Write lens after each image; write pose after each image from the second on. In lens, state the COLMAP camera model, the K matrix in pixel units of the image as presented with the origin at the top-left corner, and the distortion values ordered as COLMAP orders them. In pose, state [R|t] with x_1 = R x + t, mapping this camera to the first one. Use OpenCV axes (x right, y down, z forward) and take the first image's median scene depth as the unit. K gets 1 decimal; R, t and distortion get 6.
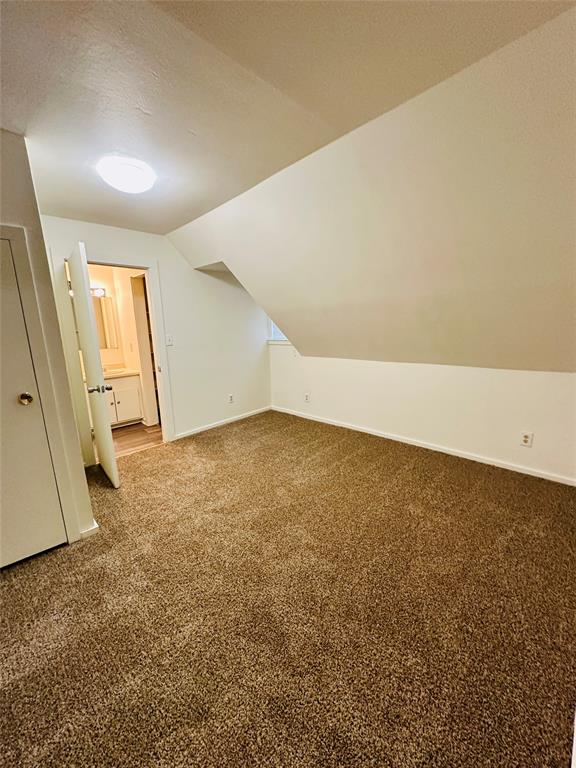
lens RADIAL K [[306.8, 0, 288.0], [0, 306.8, 384.0], [0, 0, 1]] dist [-0.000017, -0.000075]
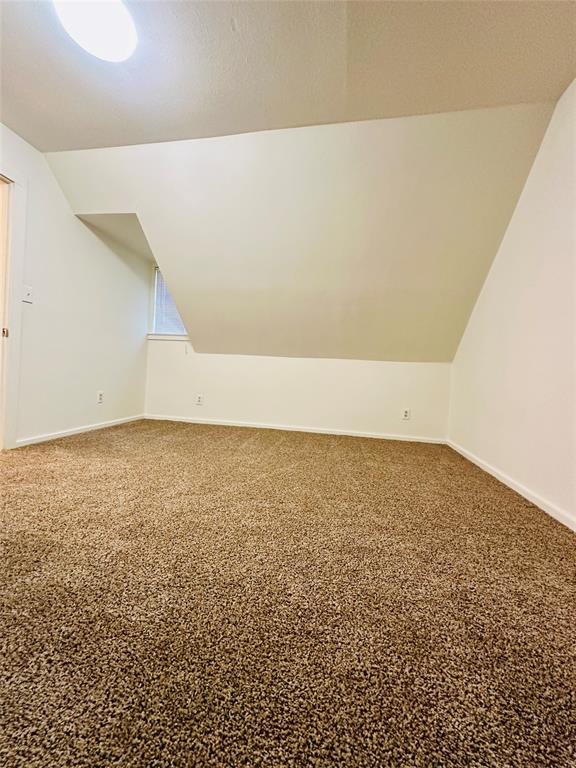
lens RADIAL K [[306.8, 0, 288.0], [0, 306.8, 384.0], [0, 0, 1]] dist [-0.000017, -0.000075]
pose [[0.824550, 0.058548, 0.562751, -0.235166], [0.027859, 0.989224, -0.143737, 0.138590], [-0.565102, 0.134196, 0.814034, 0.122569]]
